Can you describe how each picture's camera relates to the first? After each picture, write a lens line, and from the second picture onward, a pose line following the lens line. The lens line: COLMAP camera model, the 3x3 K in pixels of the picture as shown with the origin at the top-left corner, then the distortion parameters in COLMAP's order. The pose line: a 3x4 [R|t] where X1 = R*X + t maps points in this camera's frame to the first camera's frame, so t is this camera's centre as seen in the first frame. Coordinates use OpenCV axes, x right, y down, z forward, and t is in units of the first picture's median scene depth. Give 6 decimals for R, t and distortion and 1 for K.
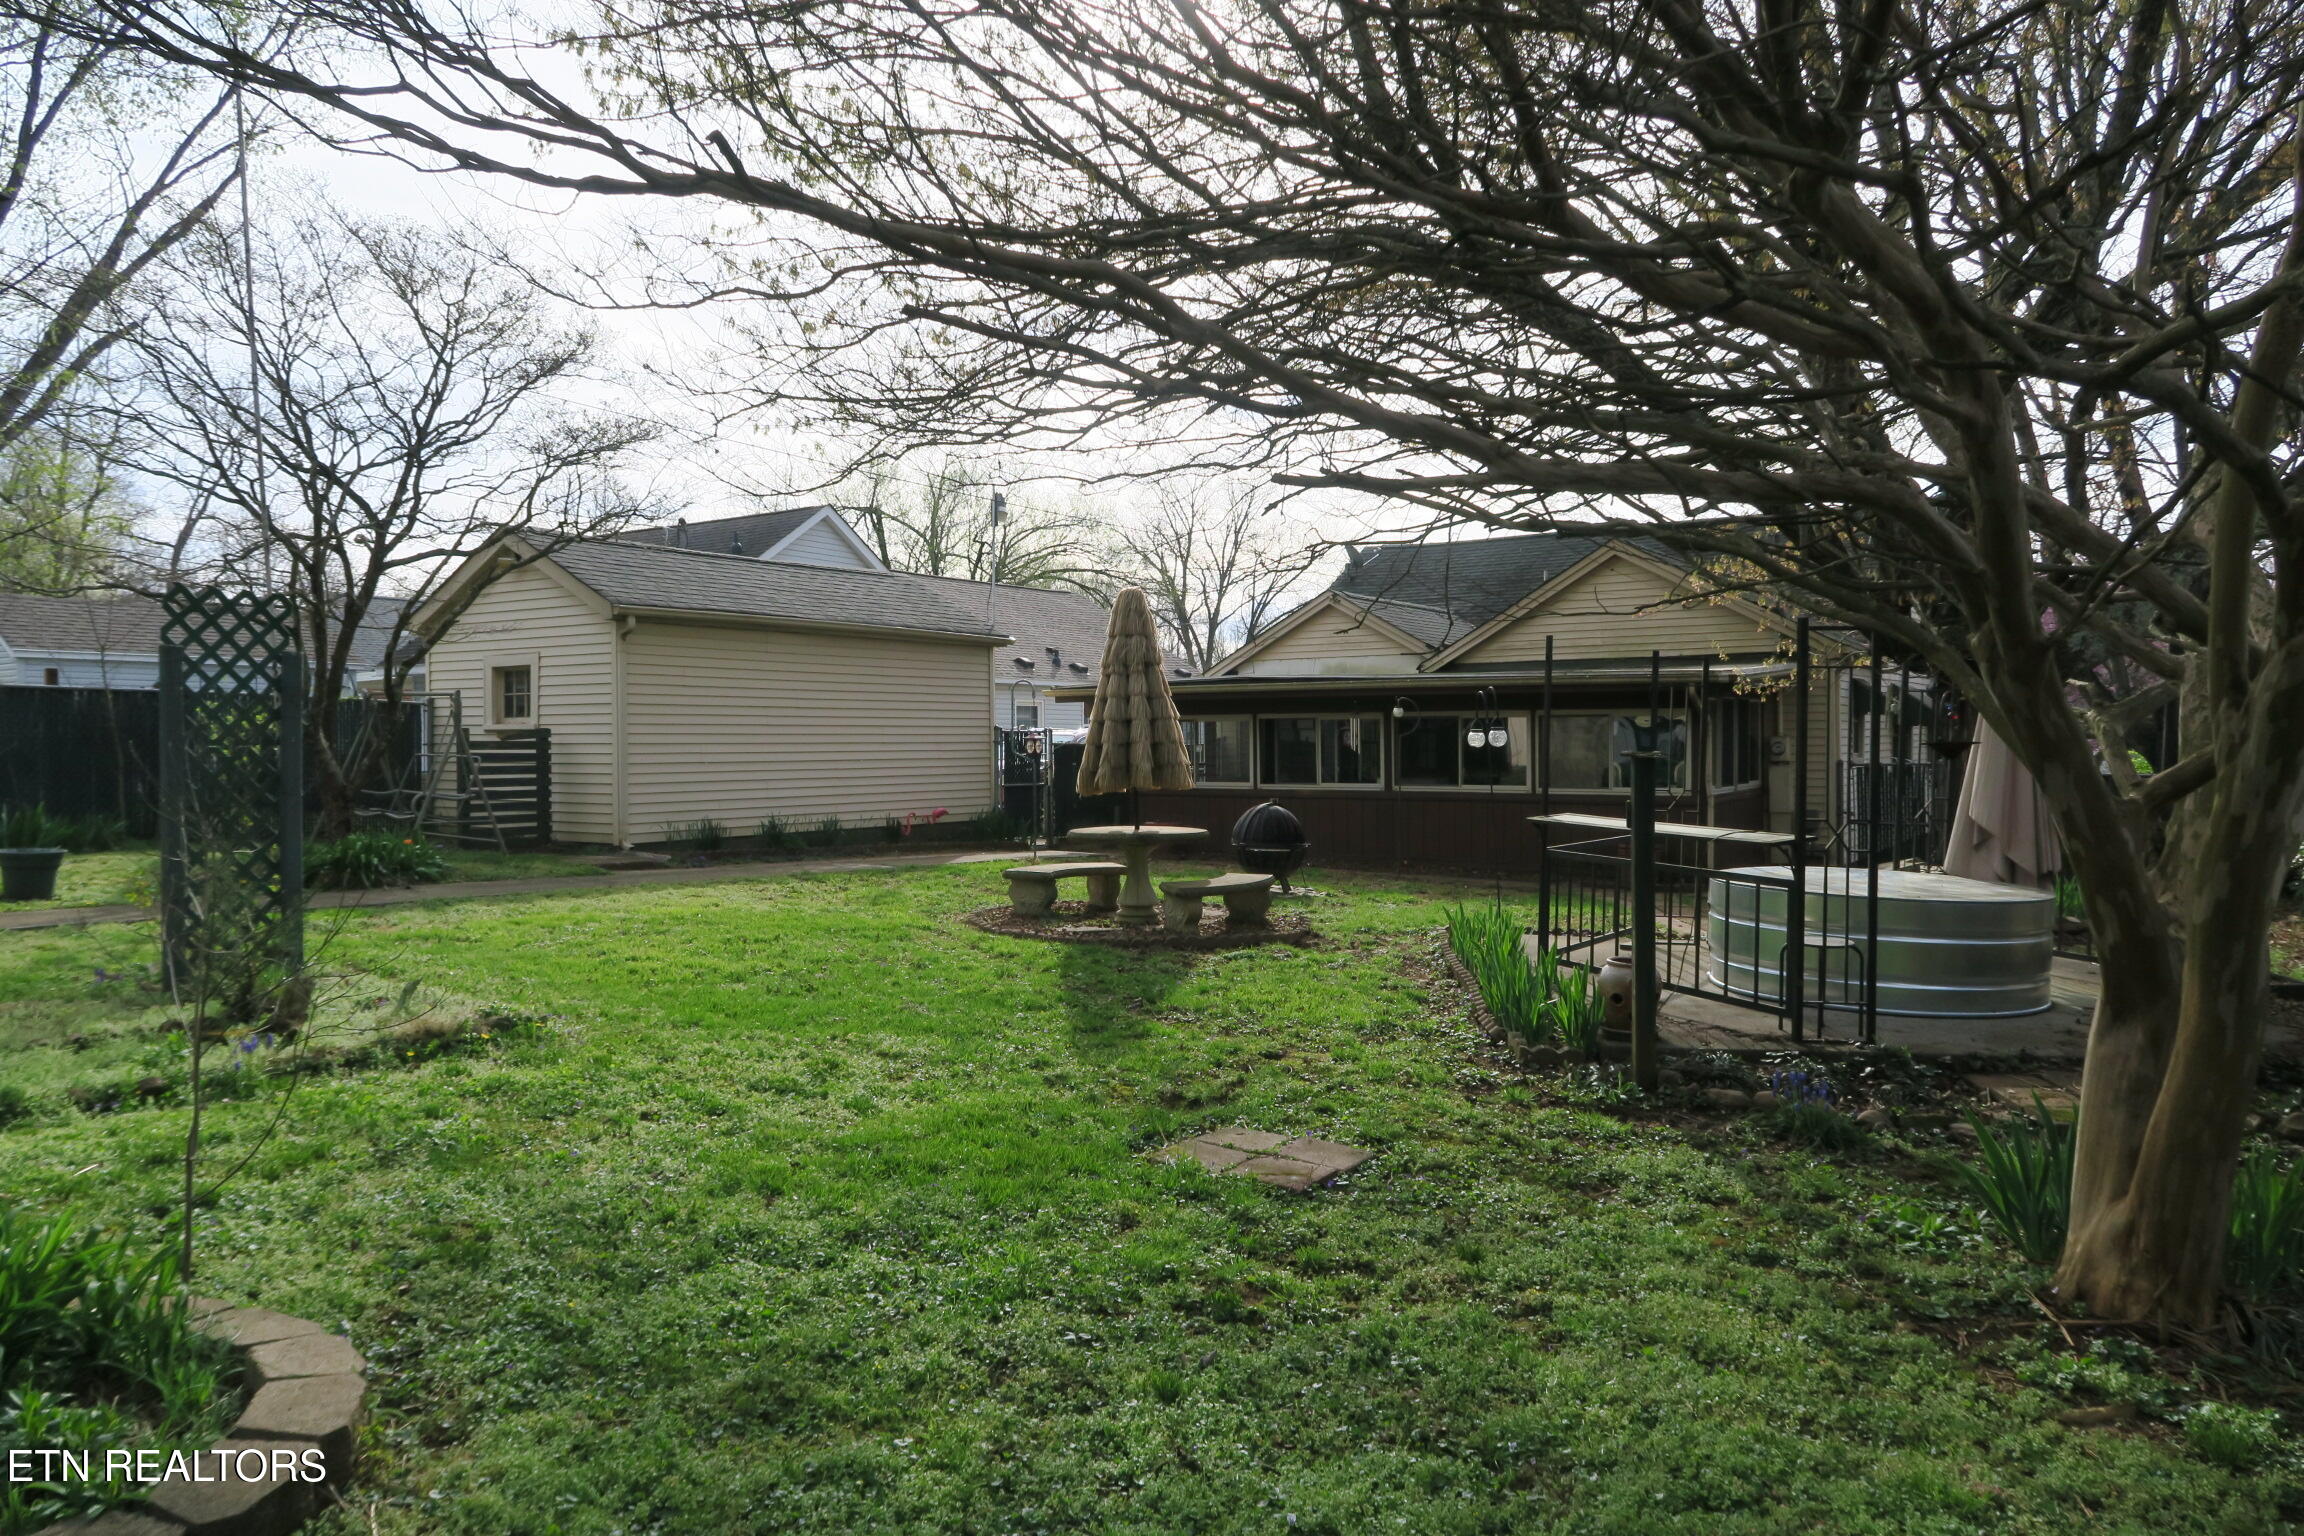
lens RADIAL K [[1594.1, 0, 1153.2], [0, 1594.1, 765.8], [0, 0, 1]] dist [-0.021383, 0.009452]
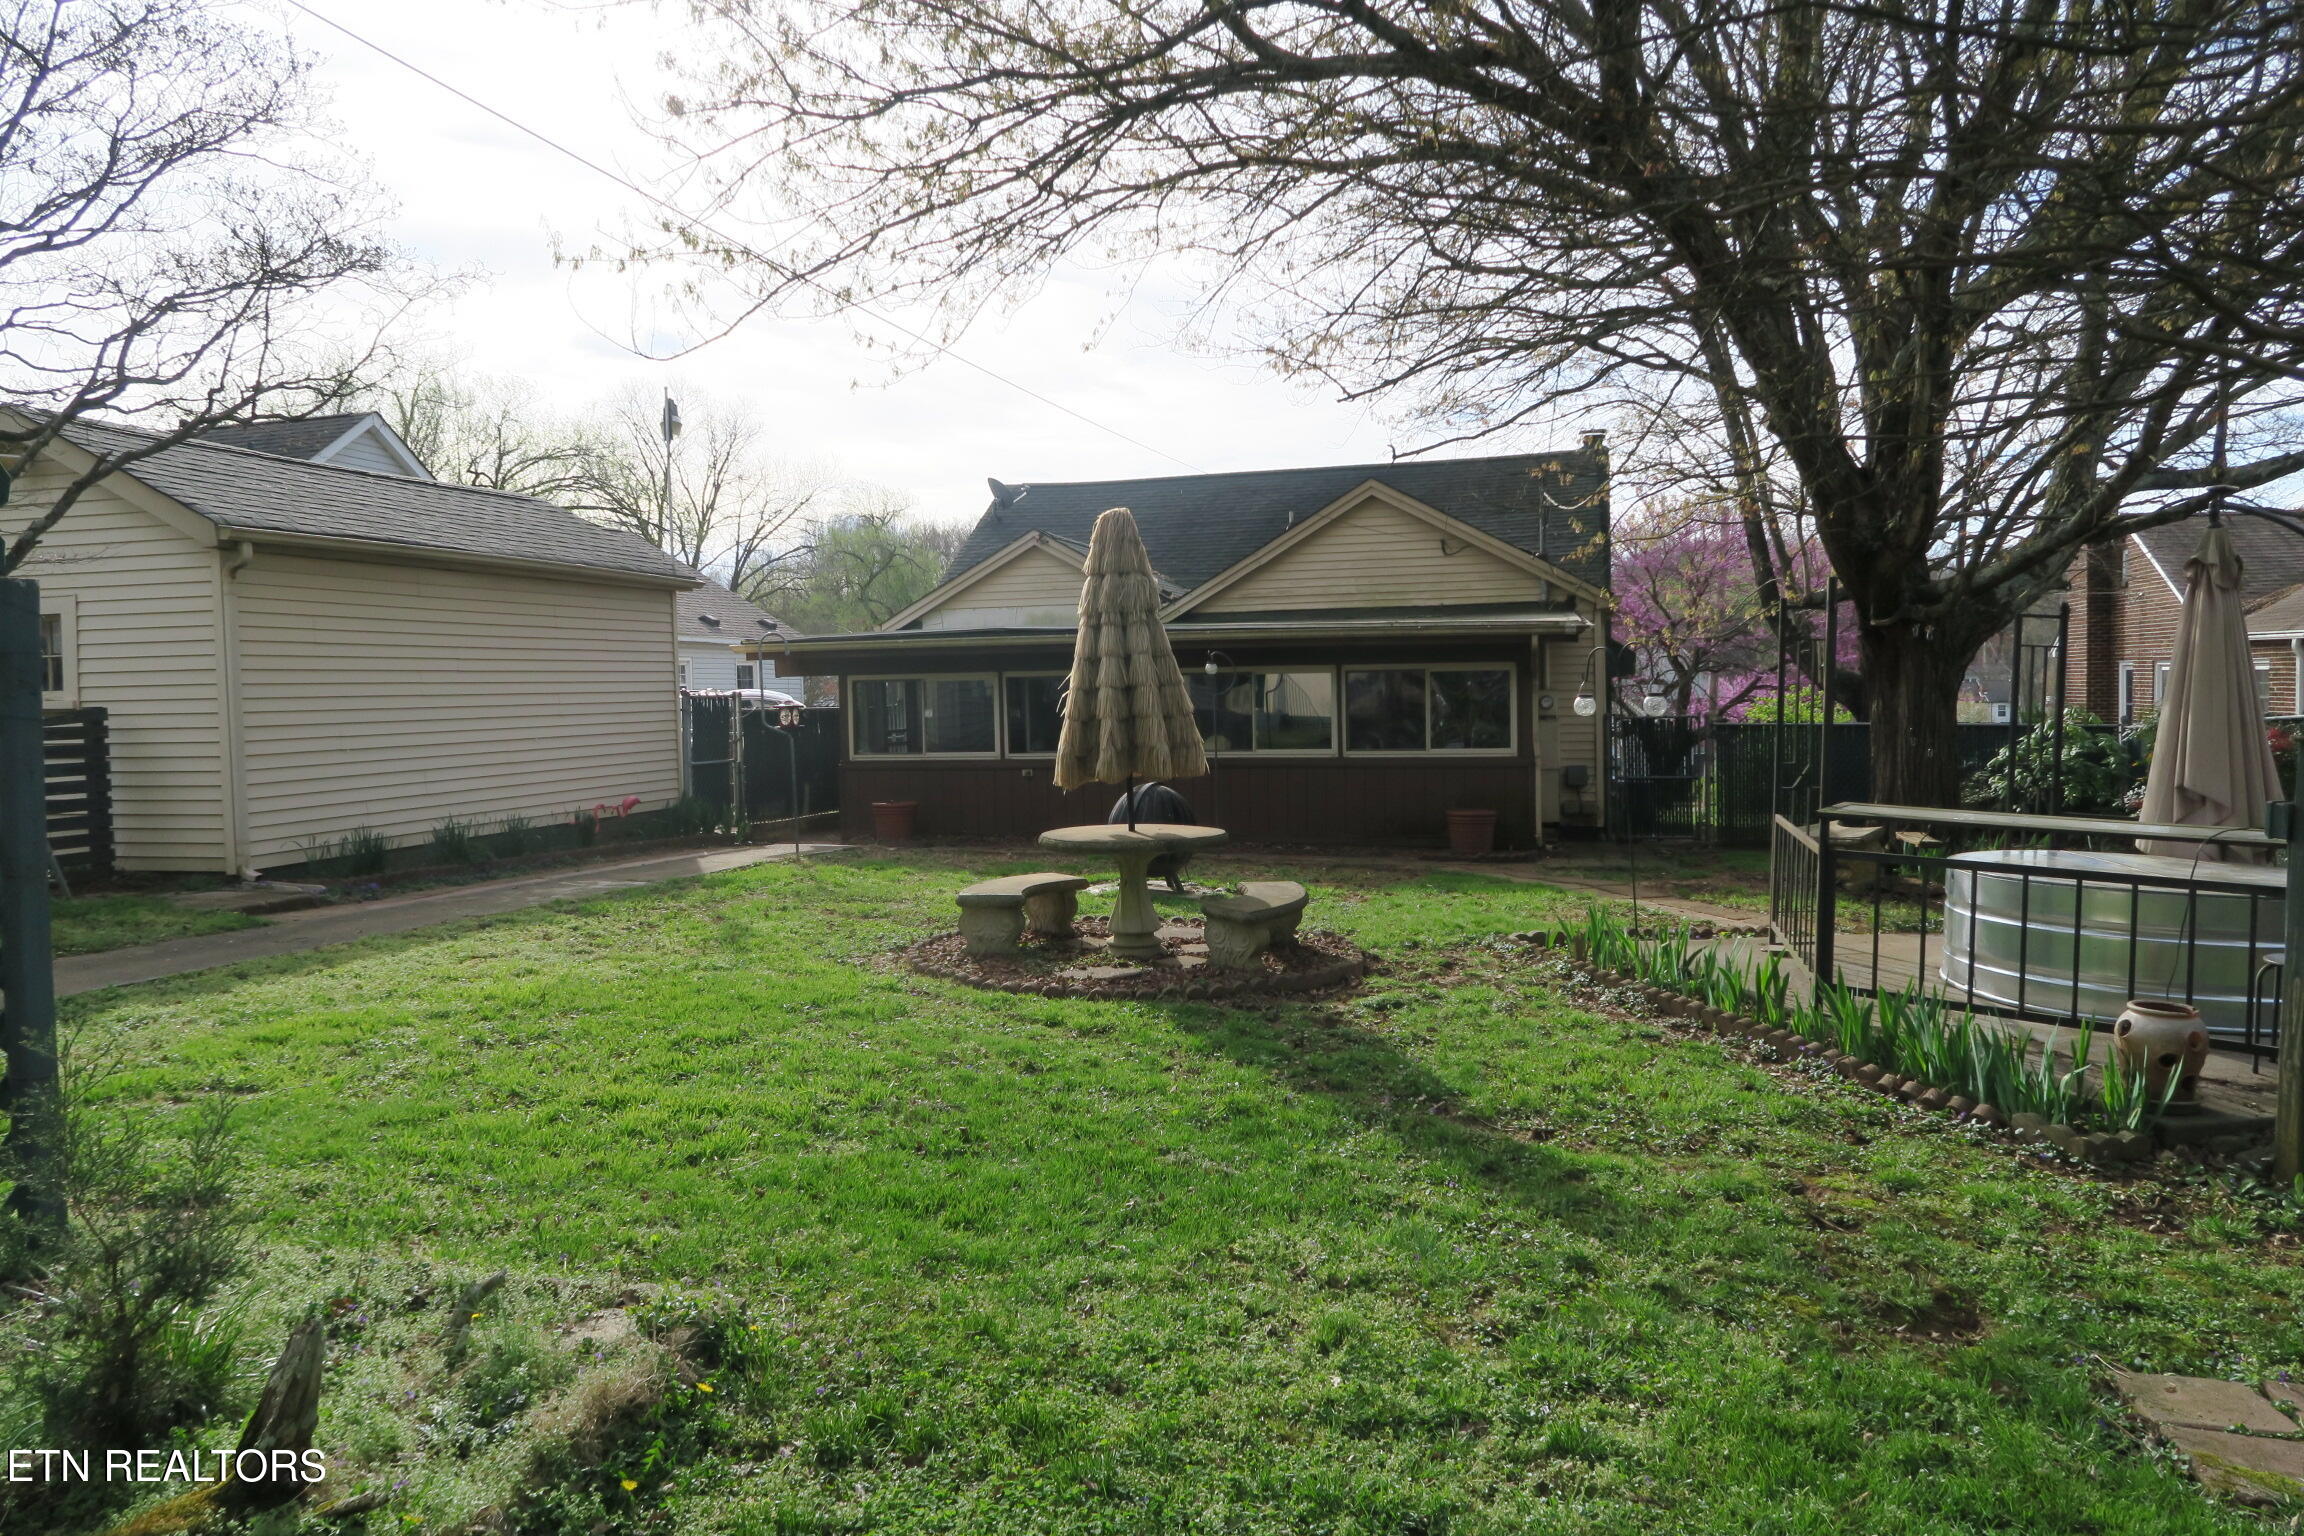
lens RADIAL K [[1594.1, 0, 1151.4], [0, 1594.1, 772.1], [0, 0, 1]] dist [-0.021383, 0.009452]
pose [[0.941484, -0.032679, 0.335471, -0.179608], [0.021019, 0.999044, 0.038330, -0.011803], [-0.336403, -0.029036, 0.941270, 0.201243]]
